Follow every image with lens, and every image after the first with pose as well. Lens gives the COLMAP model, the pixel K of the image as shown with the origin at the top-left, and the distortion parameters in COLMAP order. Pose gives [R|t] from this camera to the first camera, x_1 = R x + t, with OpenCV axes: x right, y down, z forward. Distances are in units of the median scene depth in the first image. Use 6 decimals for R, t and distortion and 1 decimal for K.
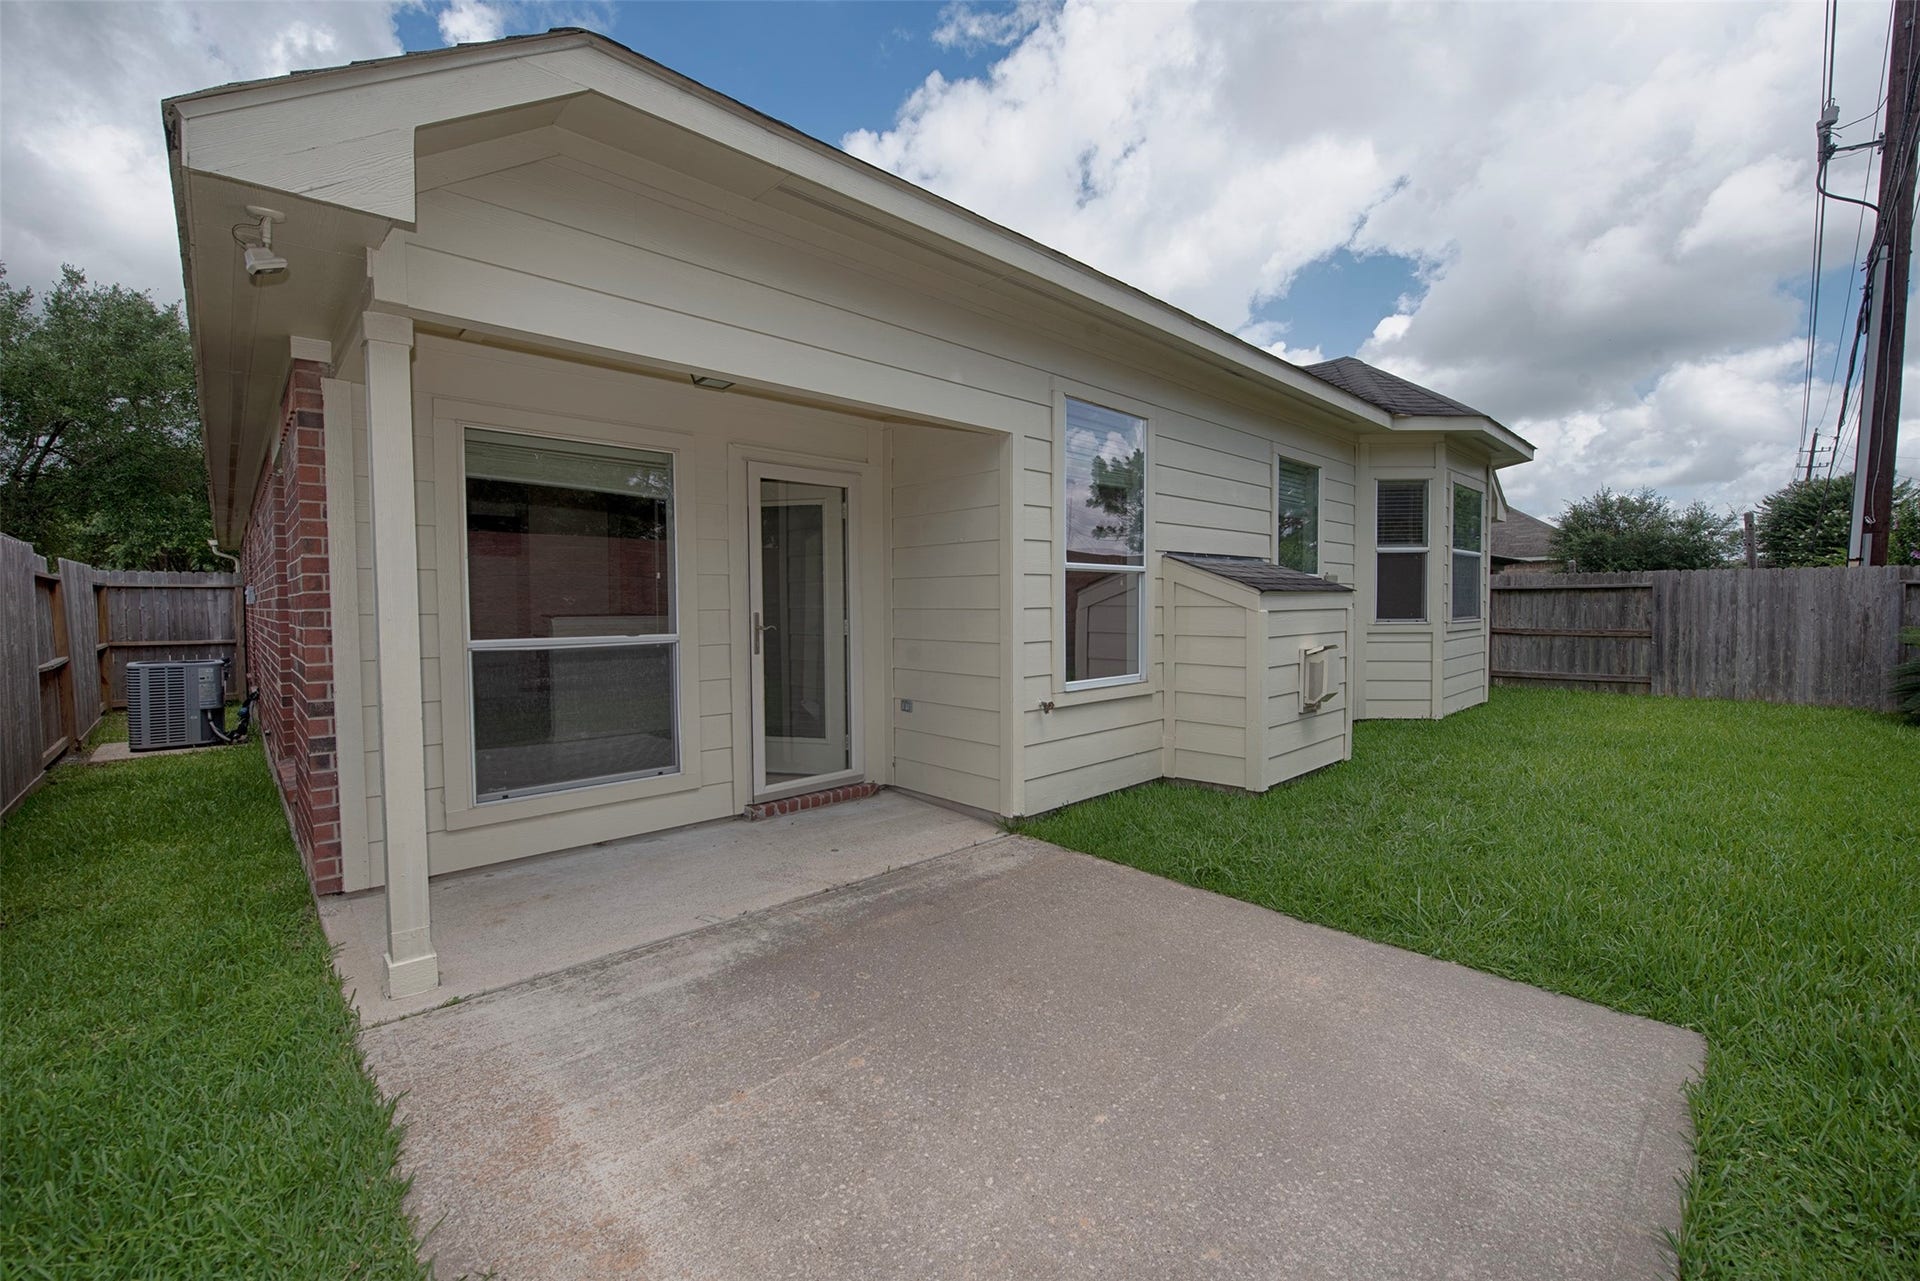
lens RADIAL K [[792.5, 0, 964.2], [0, 792.5, 633.4], [0, 0, 1]] dist [-0.014799, -0.002543]
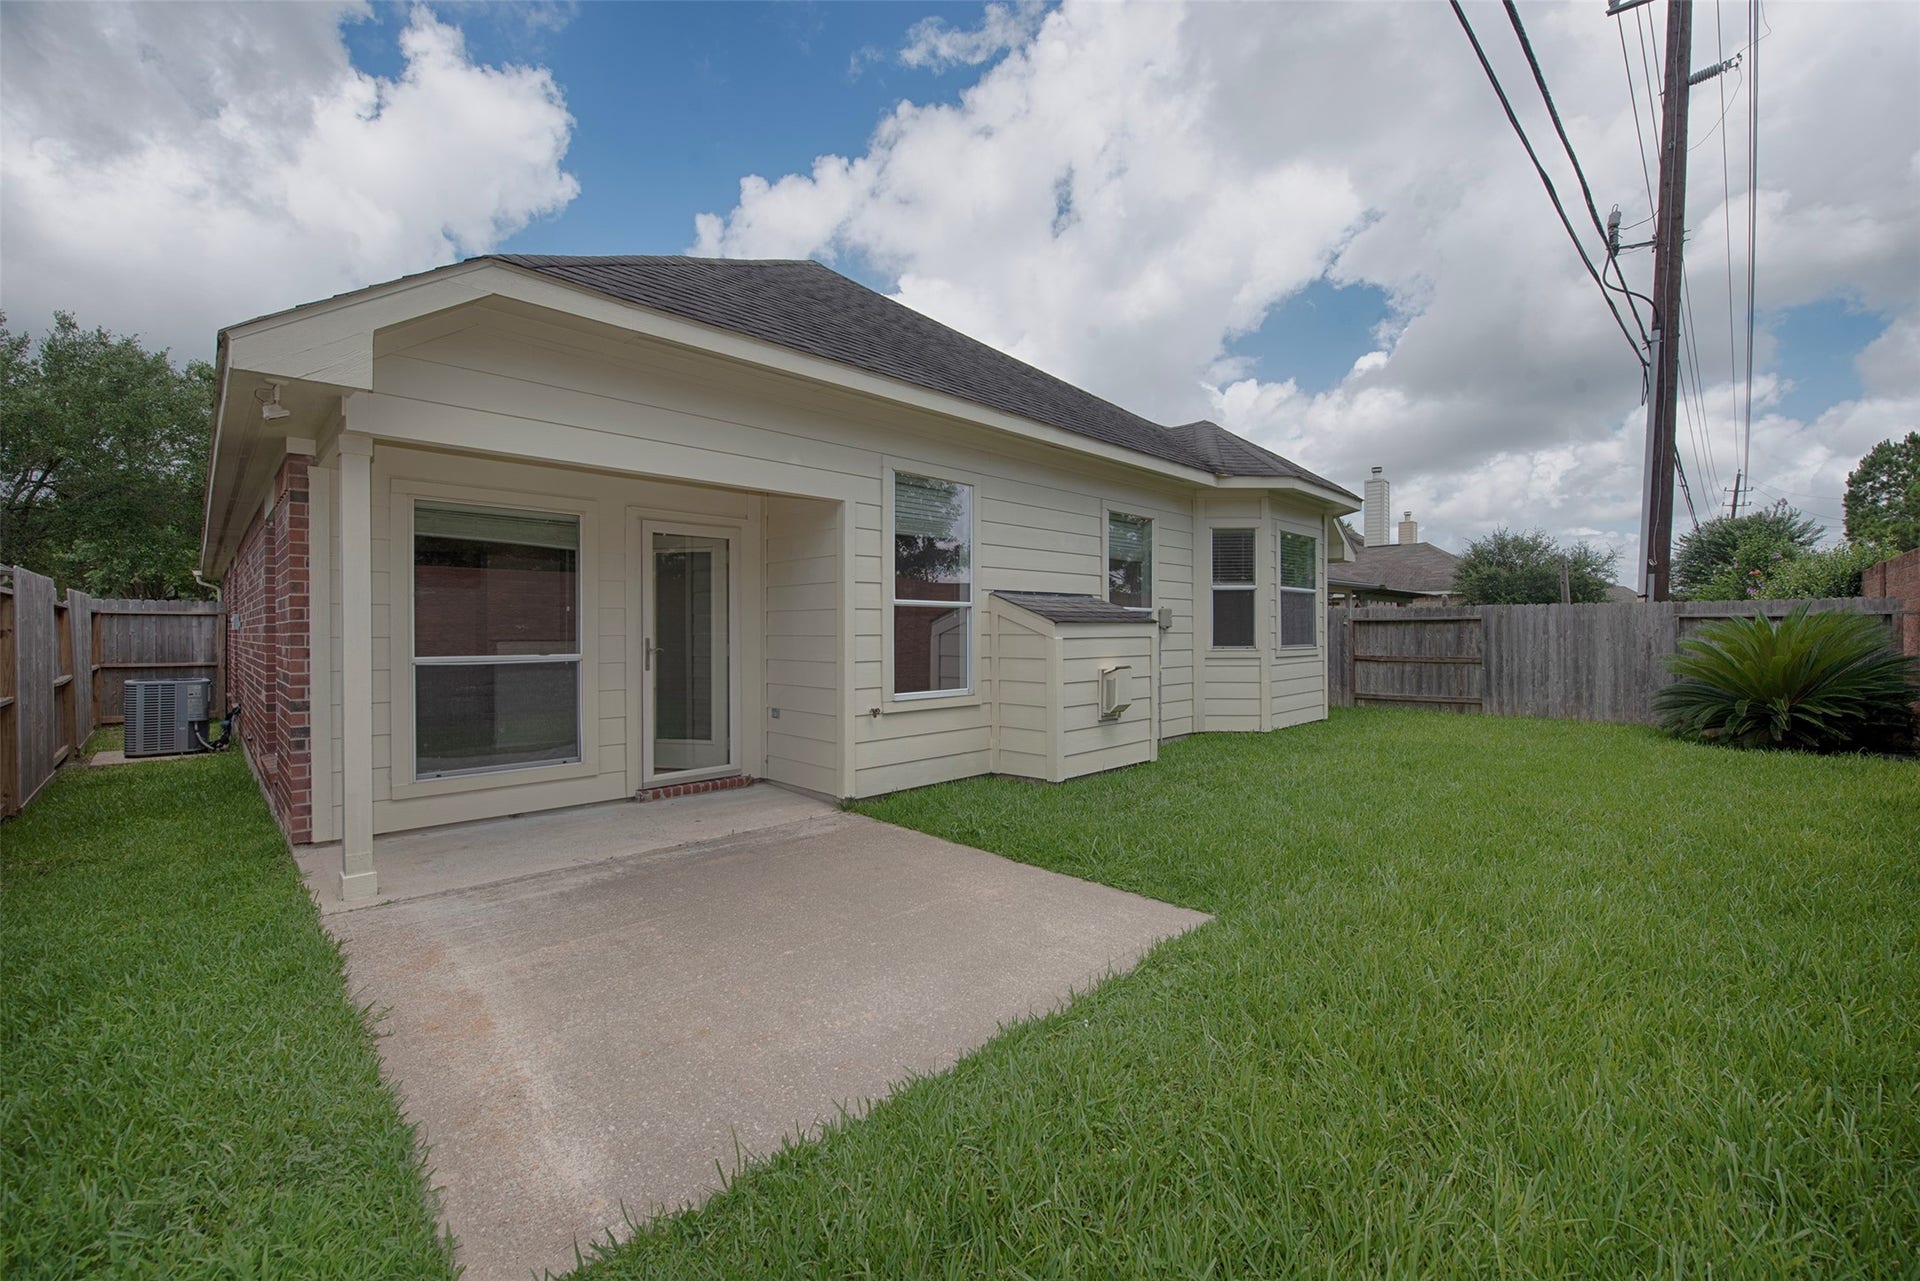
lens RADIAL K [[779.0, 0, 957.8], [0, 779.0, 632.5], [0, 0, 1]] dist [-0.017894, -0.000208]
pose [[0.999688, 0.003420, 0.024726, 0.168842], [-0.002482, 0.999280, -0.037871, 0.009211], [-0.024837, 0.037798, 0.998977, -0.214902]]
